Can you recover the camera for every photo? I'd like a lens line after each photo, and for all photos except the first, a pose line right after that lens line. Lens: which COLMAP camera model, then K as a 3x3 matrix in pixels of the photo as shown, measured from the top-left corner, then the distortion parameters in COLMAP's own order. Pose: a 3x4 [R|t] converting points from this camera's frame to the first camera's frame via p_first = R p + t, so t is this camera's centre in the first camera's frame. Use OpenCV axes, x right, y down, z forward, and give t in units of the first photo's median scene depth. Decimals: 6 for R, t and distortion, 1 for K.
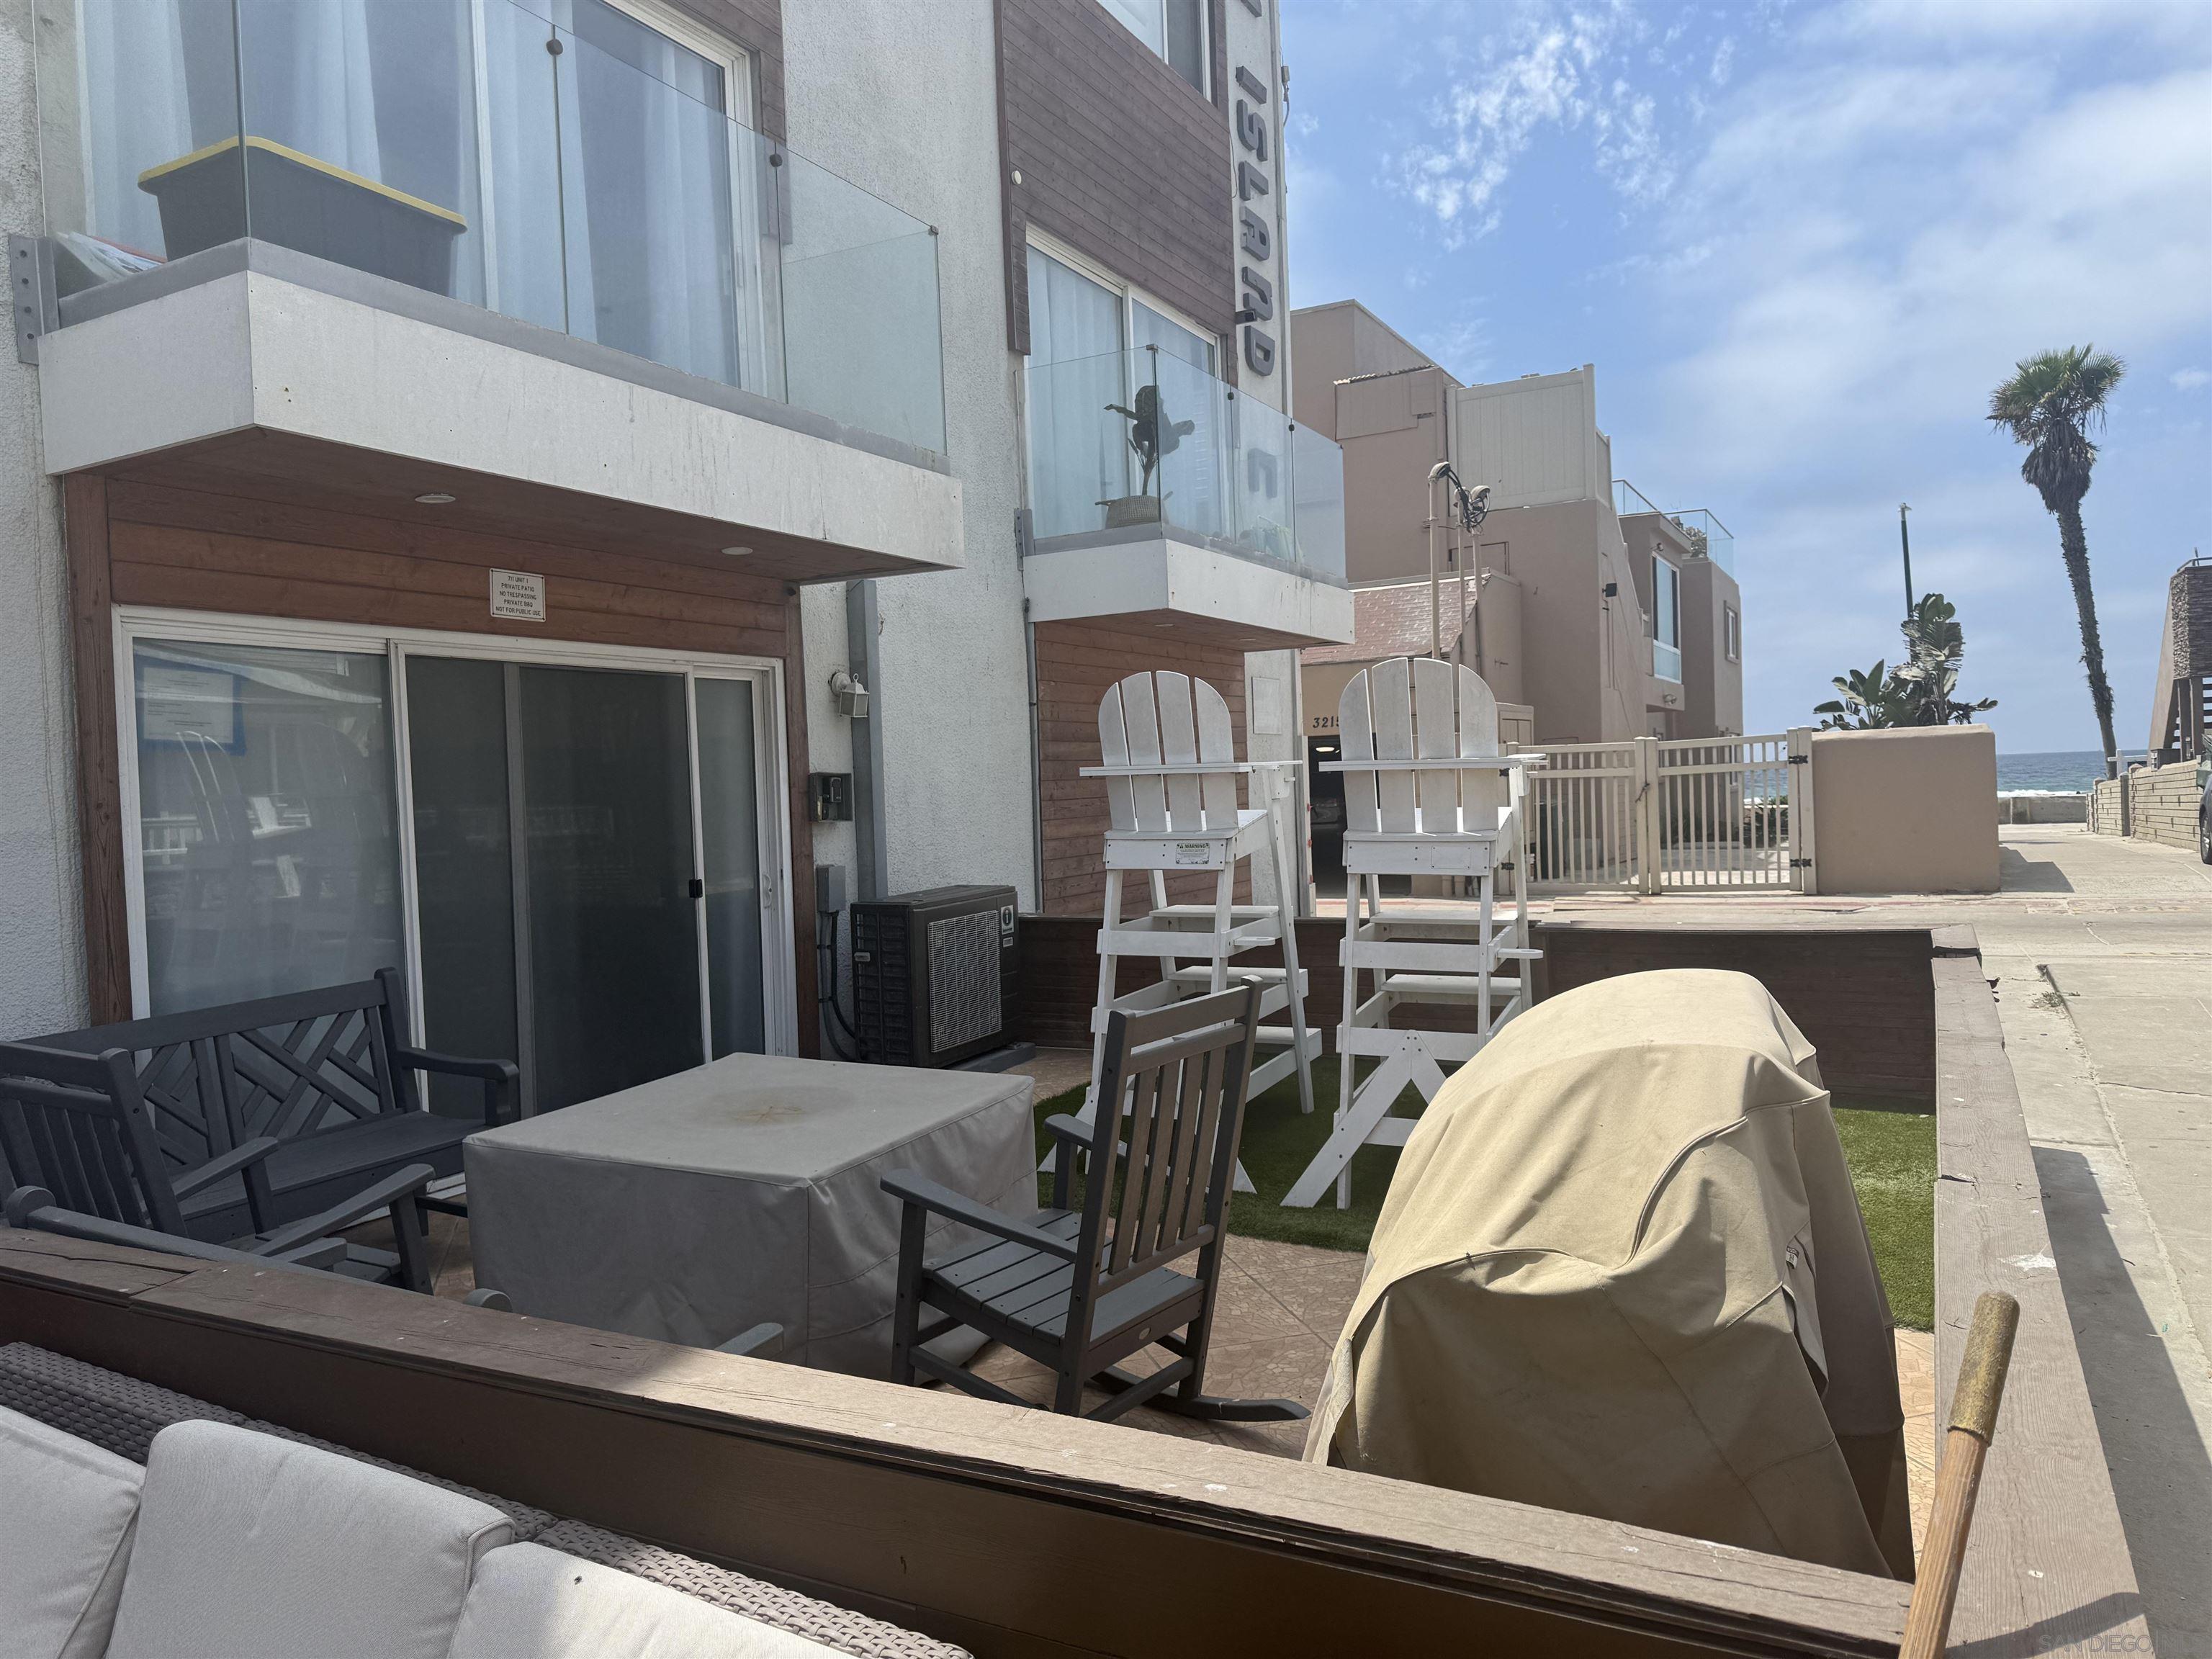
lens RADIAL K [[1542.7, 0, 1106.0], [0, 1542.7, 829.5], [0, 0, 1]] dist [0.071170, -0.061899]
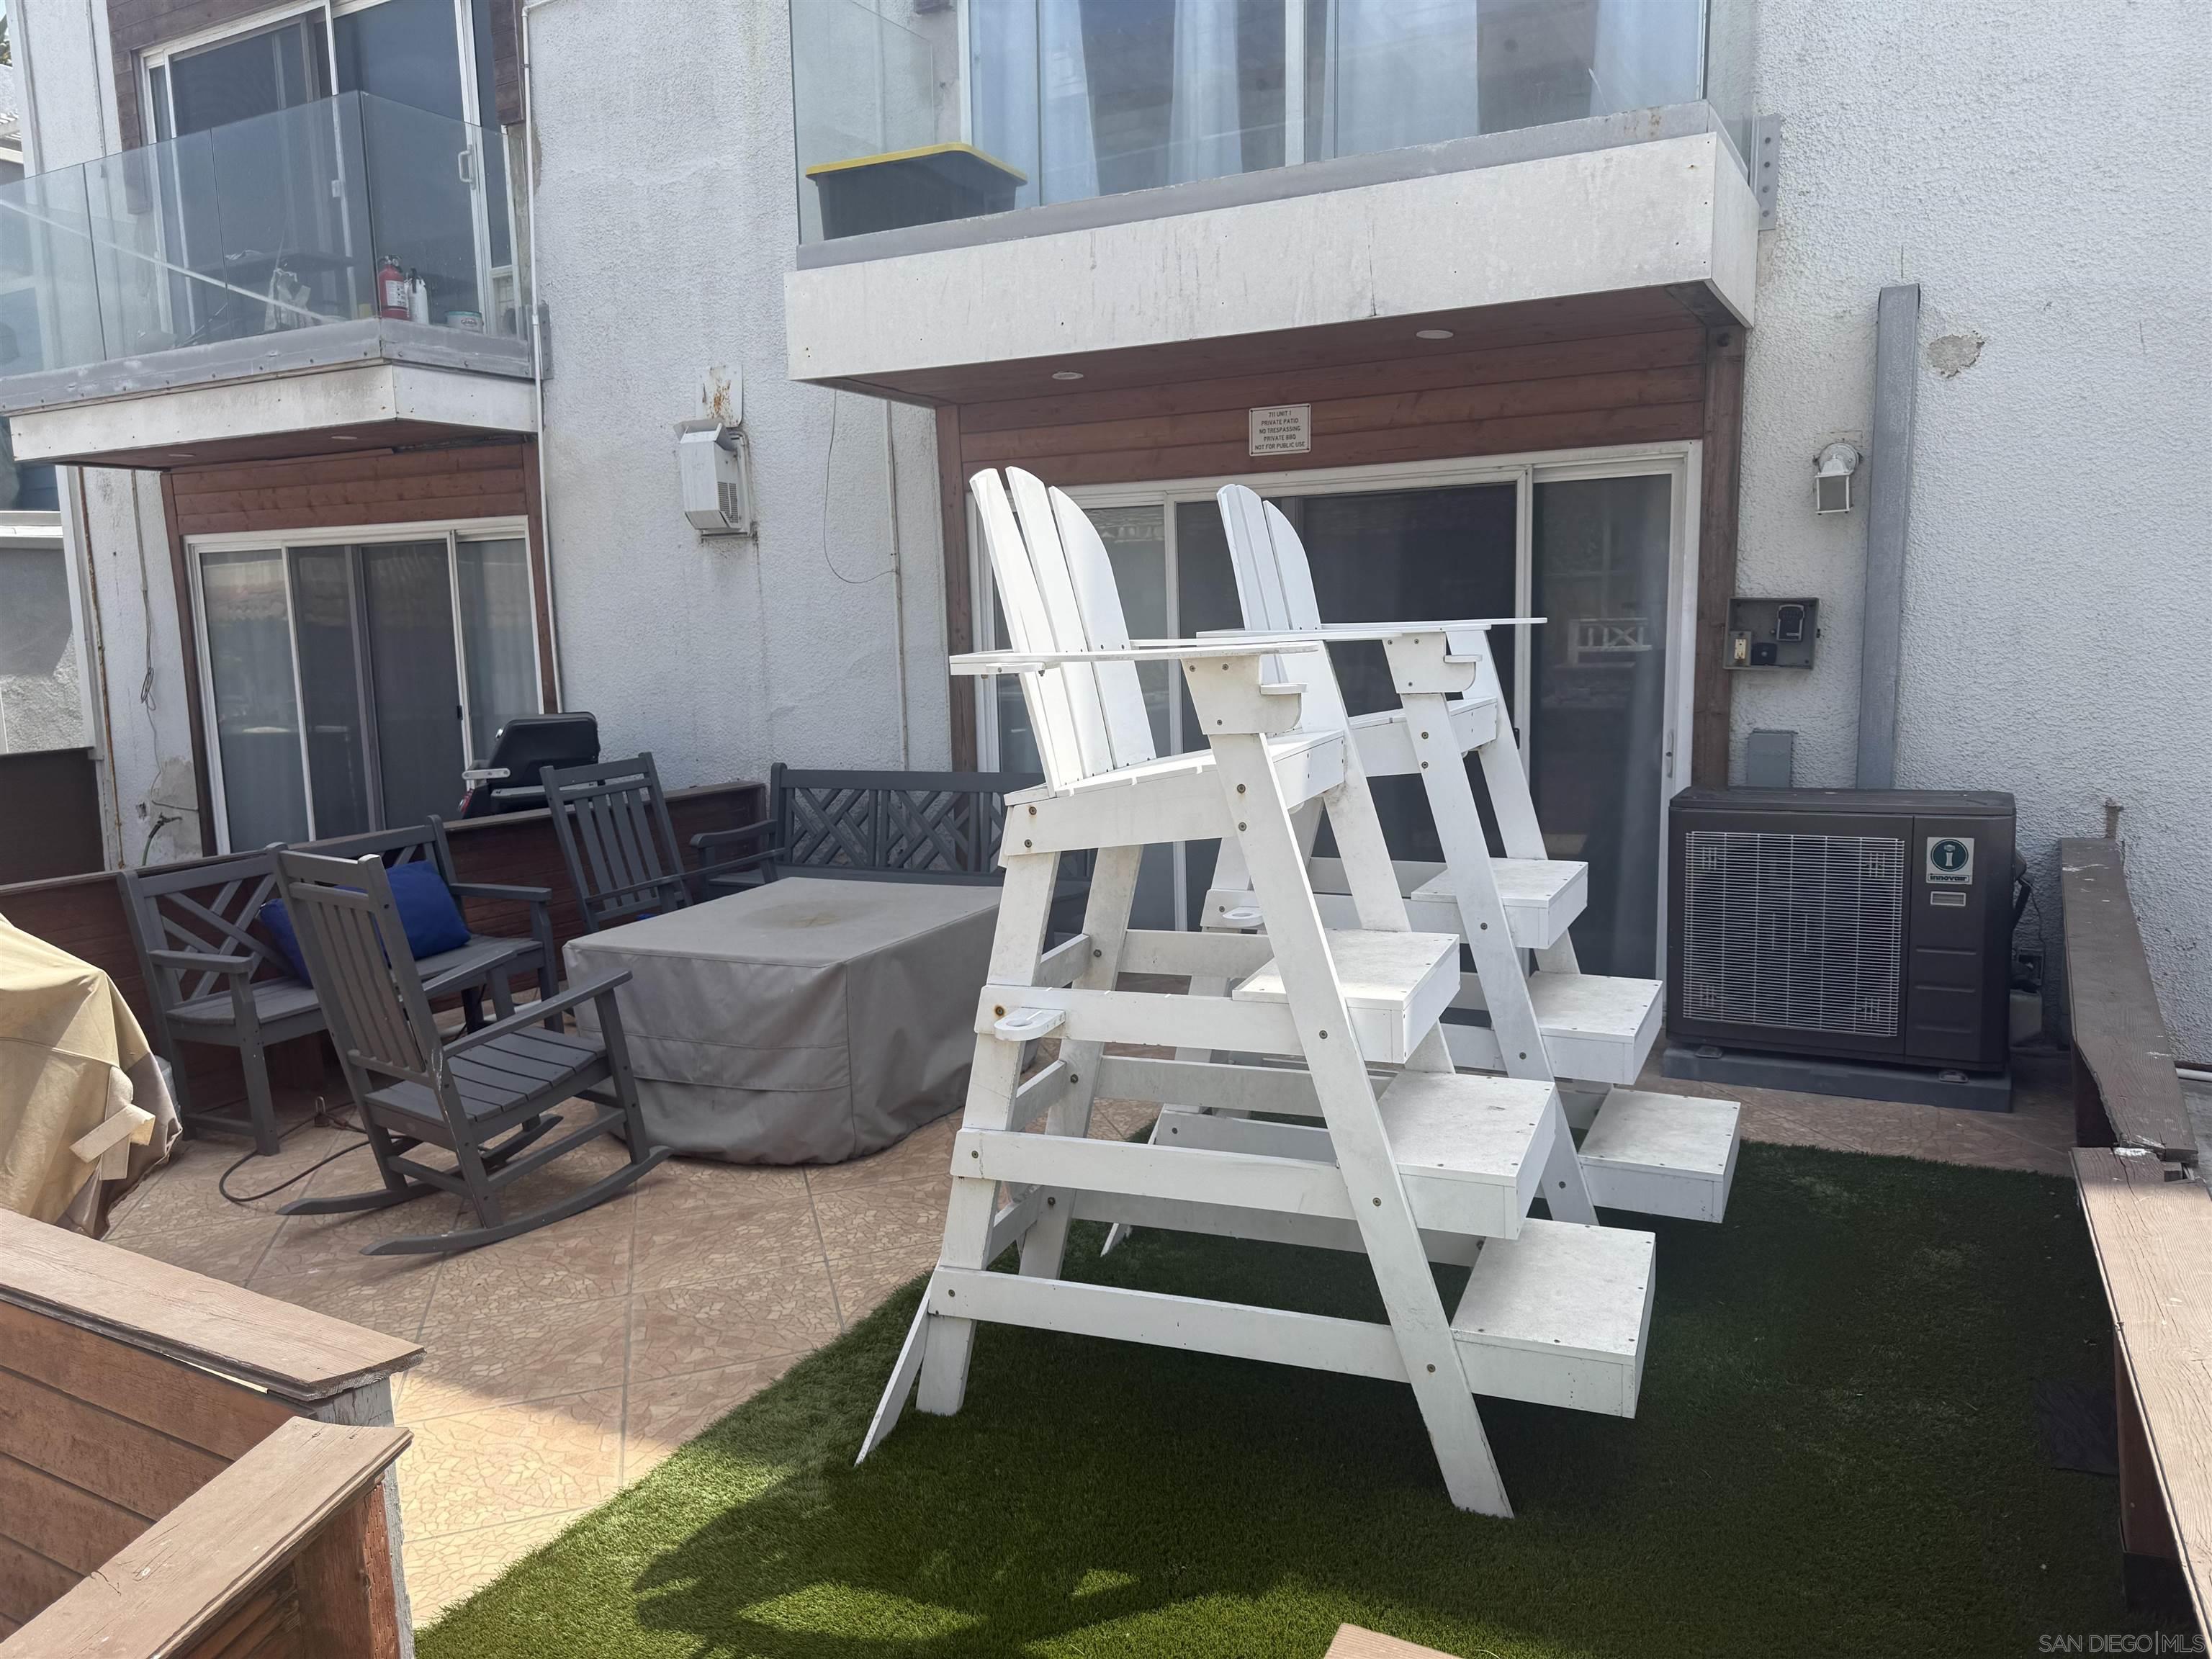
lens RADIAL K [[1542.7, 0, 1106.0], [0, 1542.7, 829.5], [0, 0, 1]] dist [0.071170, -0.061899]
pose [[-0.013506, 0.169072, -0.985511, 0.638327], [-0.009188, 0.985538, 0.169203, -0.060045], [0.999867, 0.011341, -0.011757, 0.858066]]
